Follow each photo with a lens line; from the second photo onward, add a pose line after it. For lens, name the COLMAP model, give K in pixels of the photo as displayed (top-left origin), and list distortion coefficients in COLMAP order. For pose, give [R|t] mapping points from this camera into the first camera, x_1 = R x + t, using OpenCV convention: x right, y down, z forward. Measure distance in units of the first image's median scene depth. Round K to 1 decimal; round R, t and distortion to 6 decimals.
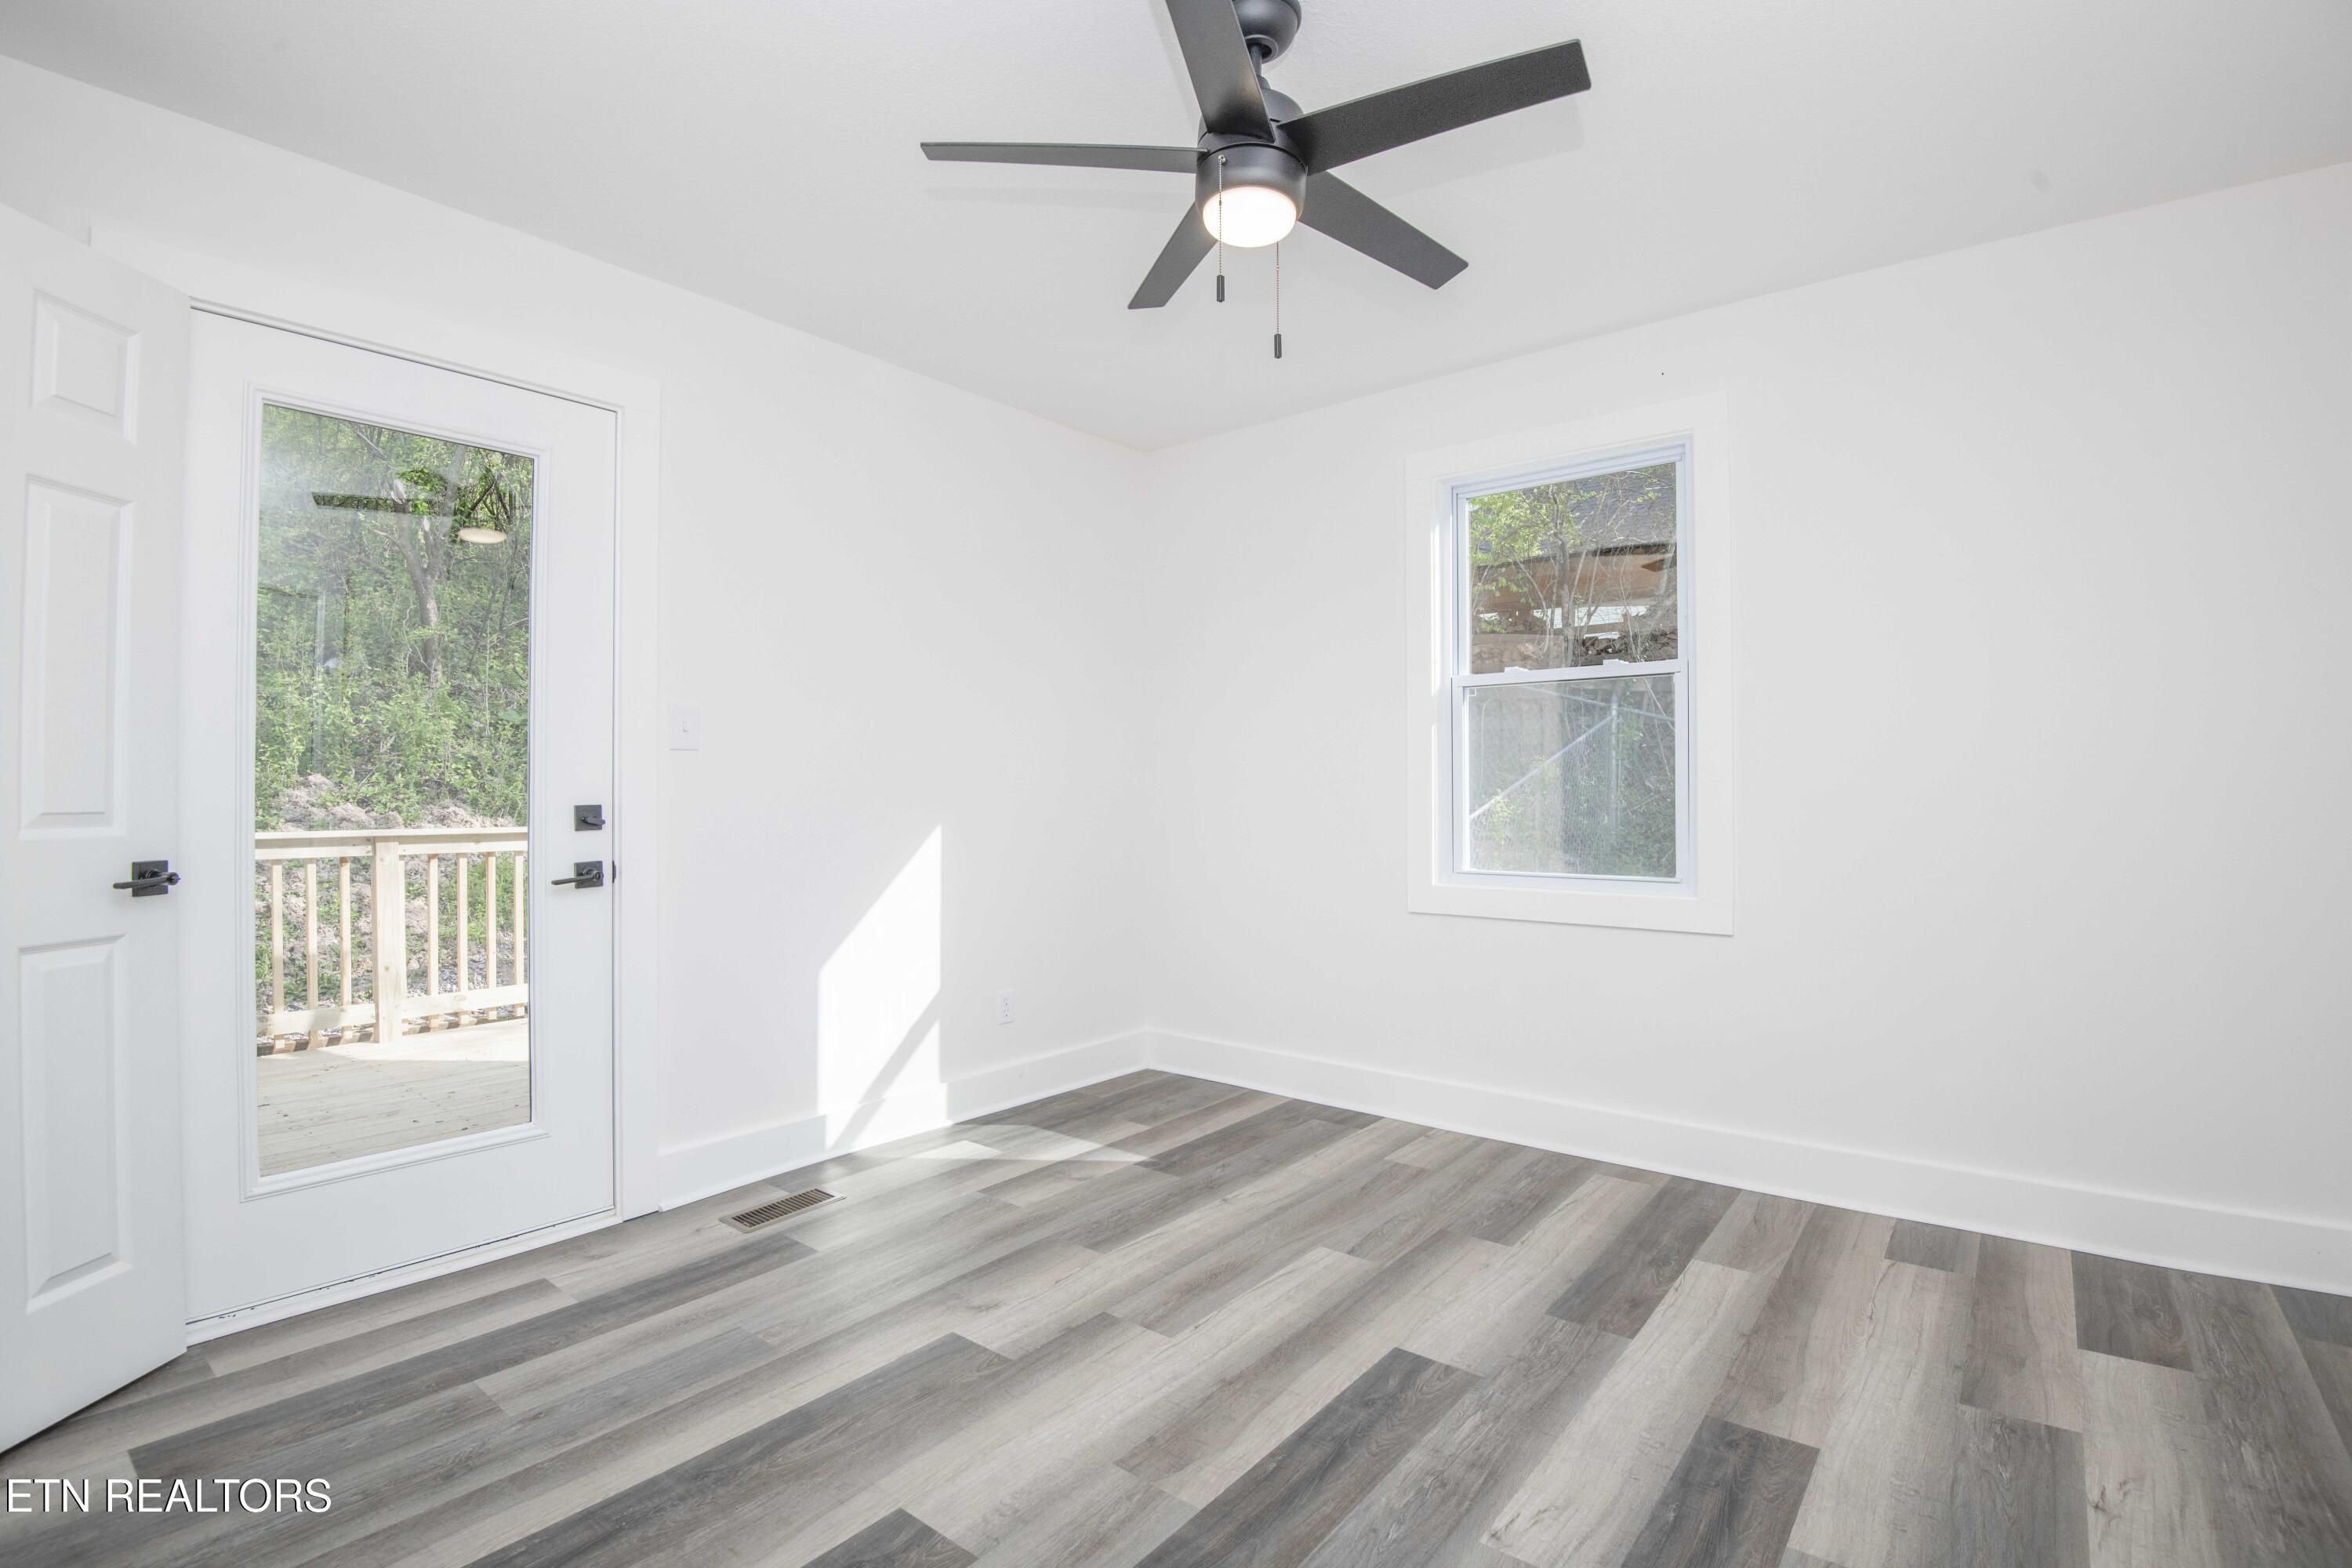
lens RADIAL K [[1095.7, 0, 1183.0], [0, 1095.7, 788.3], [0, 0, 1]] dist [-0.017540, -0.015324]
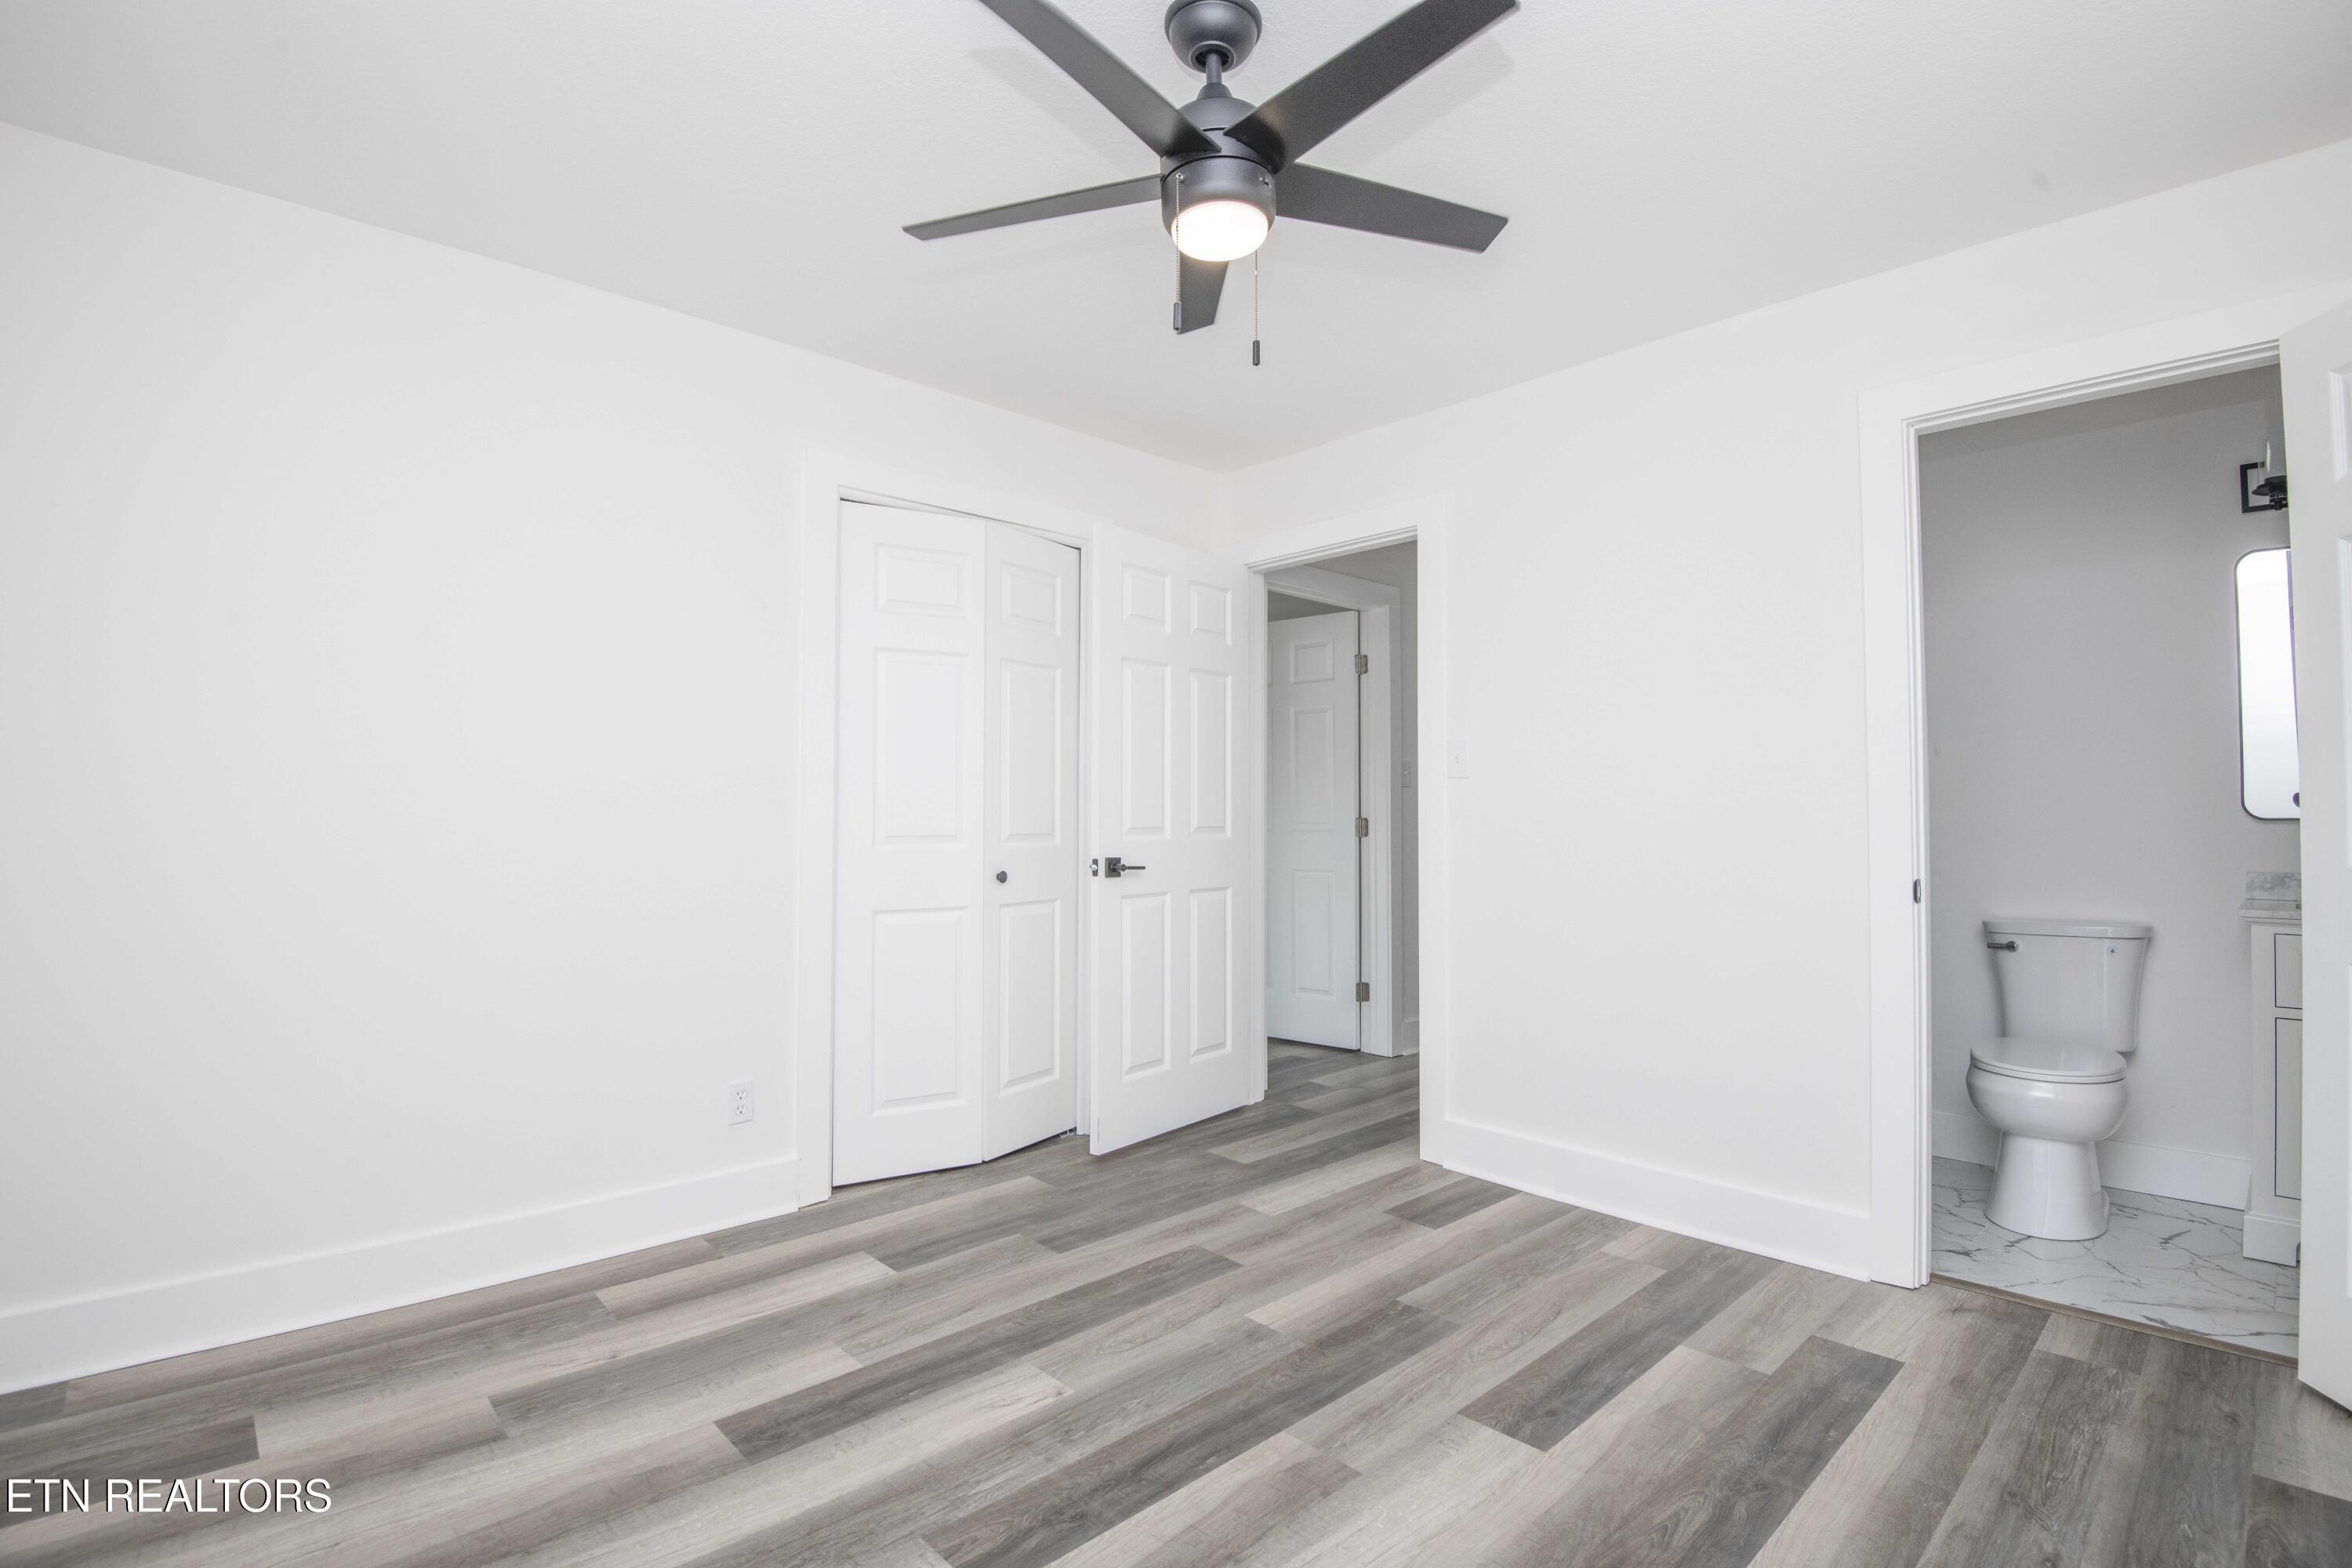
lens RADIAL K [[1095.7, 0, 1183.0], [0, 1095.7, 788.3], [0, 0, 1]] dist [-0.017540, -0.015324]
pose [[-0.989396, 0.002883, 0.145215, -0.039548], [-0.000725, 0.999692, -0.024790, -0.006171], [-0.145242, -0.024632, -0.989090, 1.724465]]
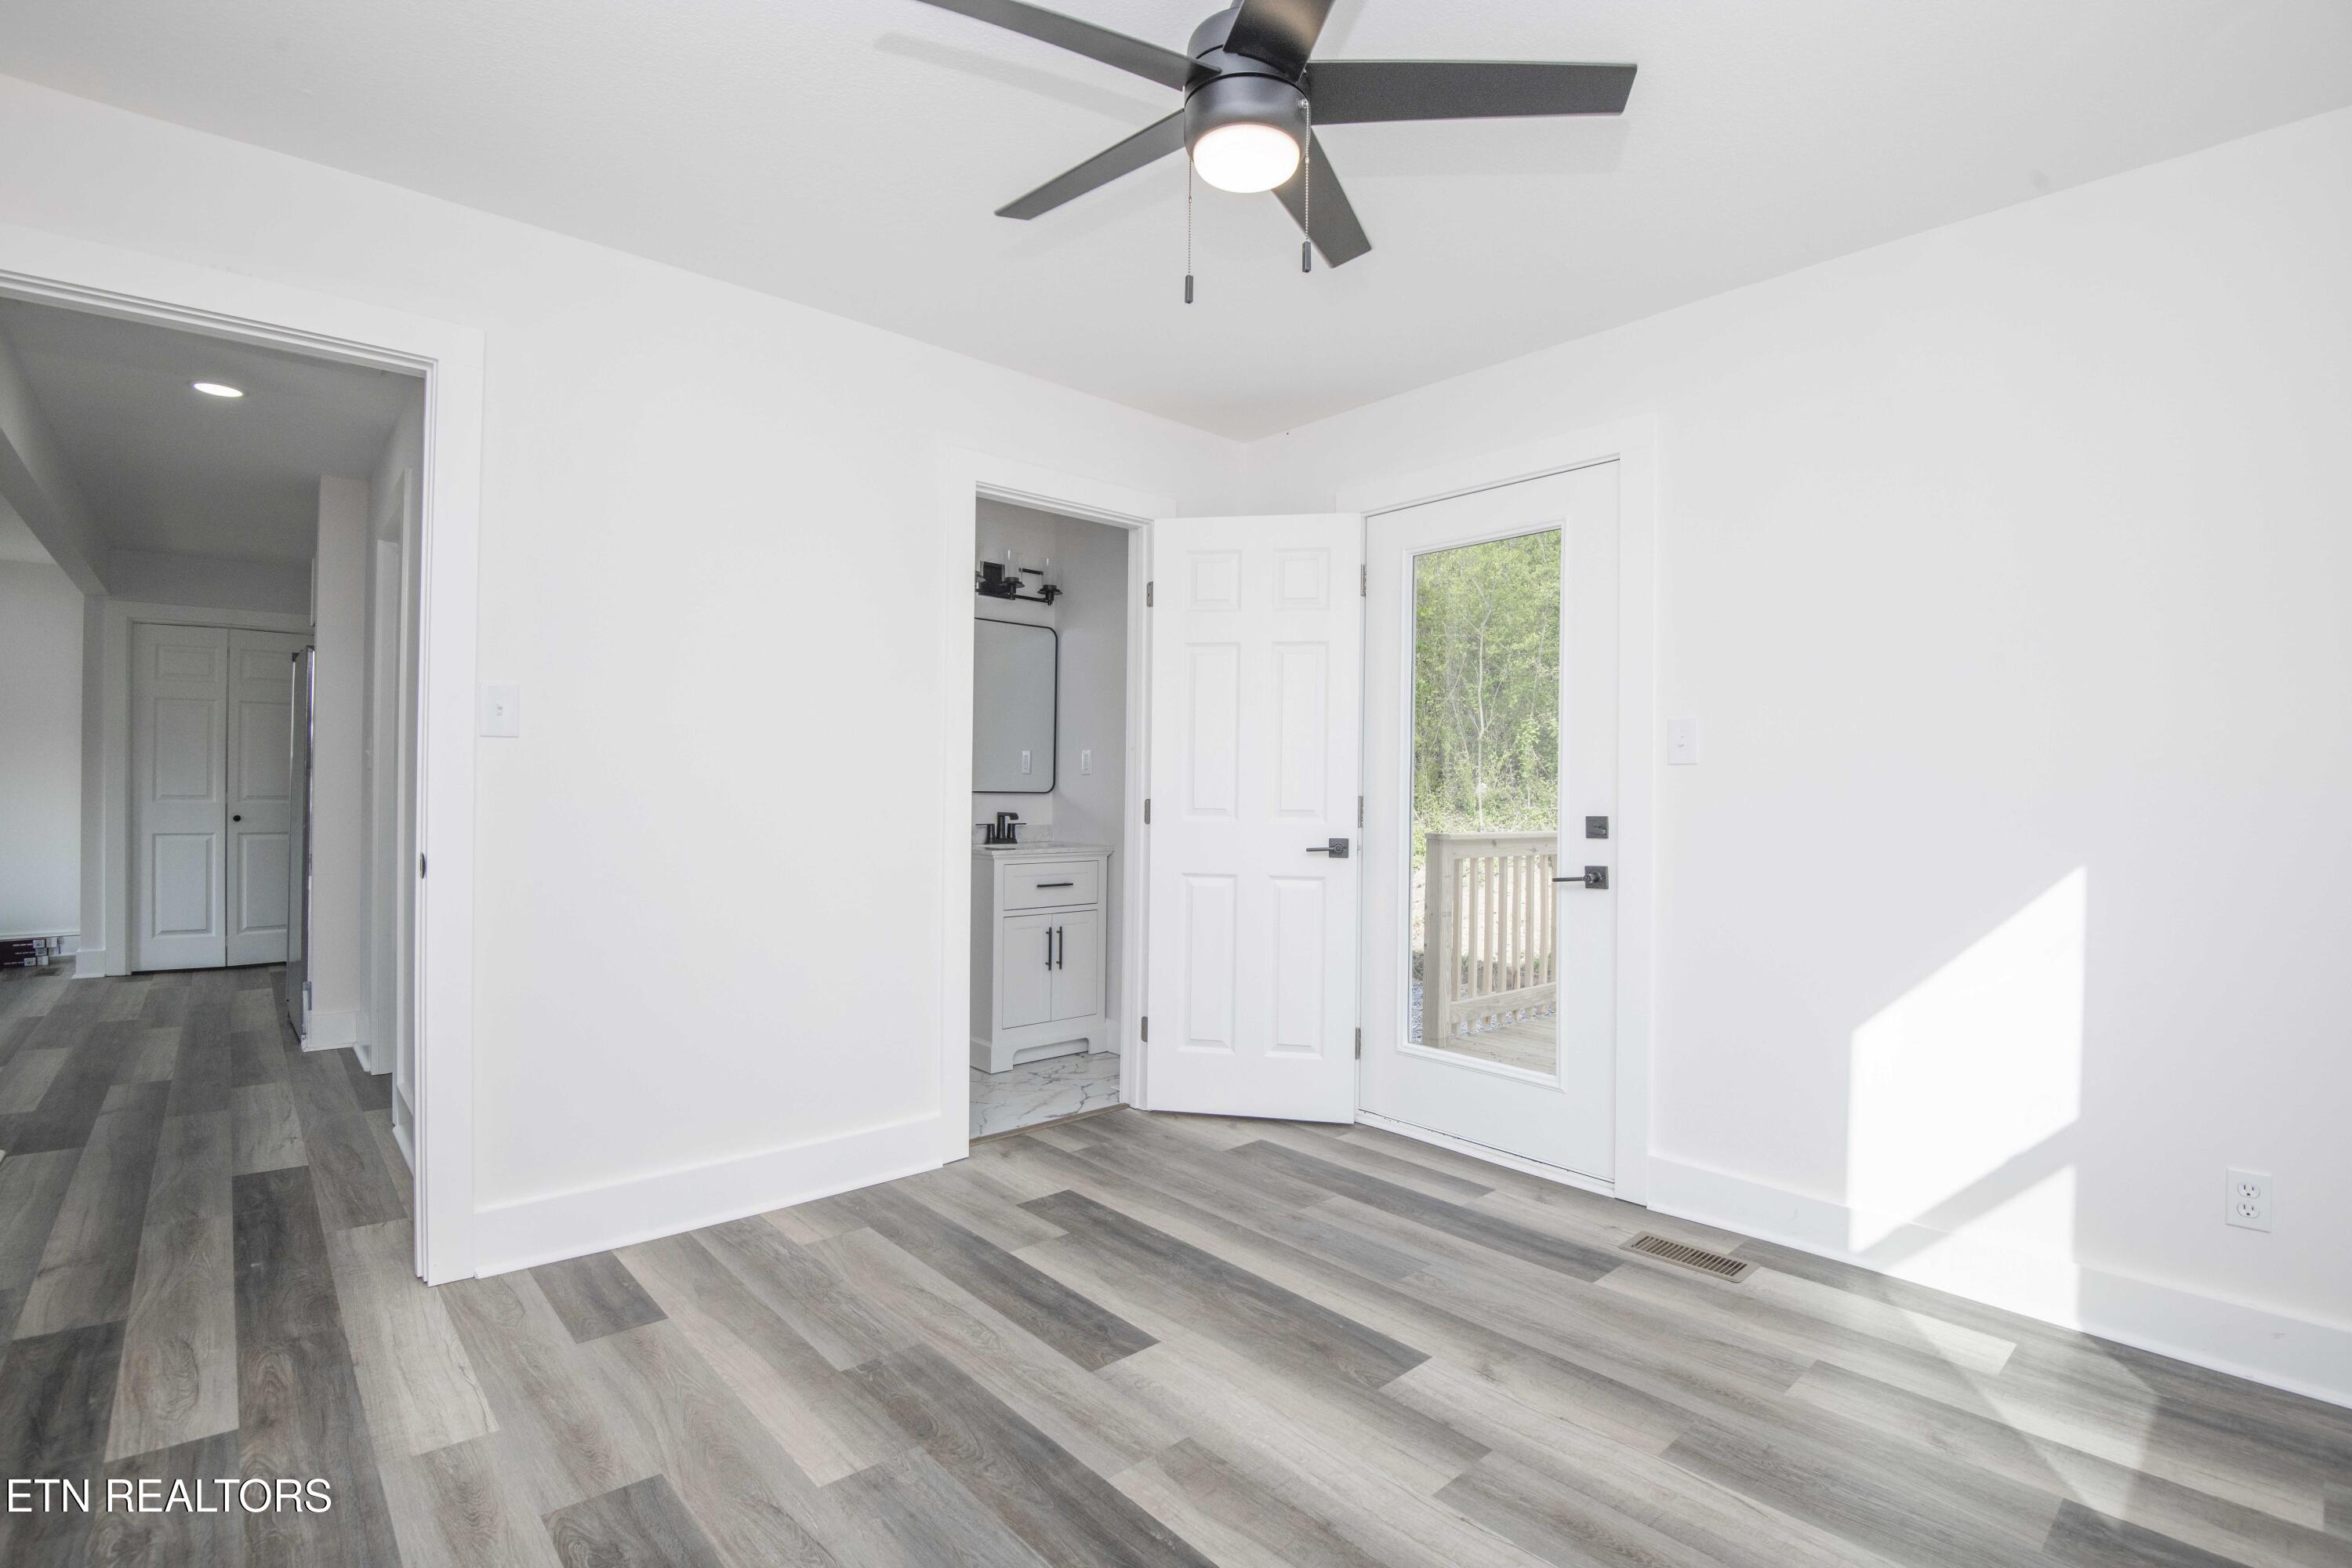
lens RADIAL K [[1095.7, 0, 1183.0], [0, 1095.7, 788.3], [0, 0, 1]] dist [-0.017540, -0.015324]
pose [[-0.169043, 0.002828, -0.985605, 0.827324], [-0.008351, 0.999956, 0.004301, -0.018846], [0.985573, 0.008957, -0.169012, 0.976394]]
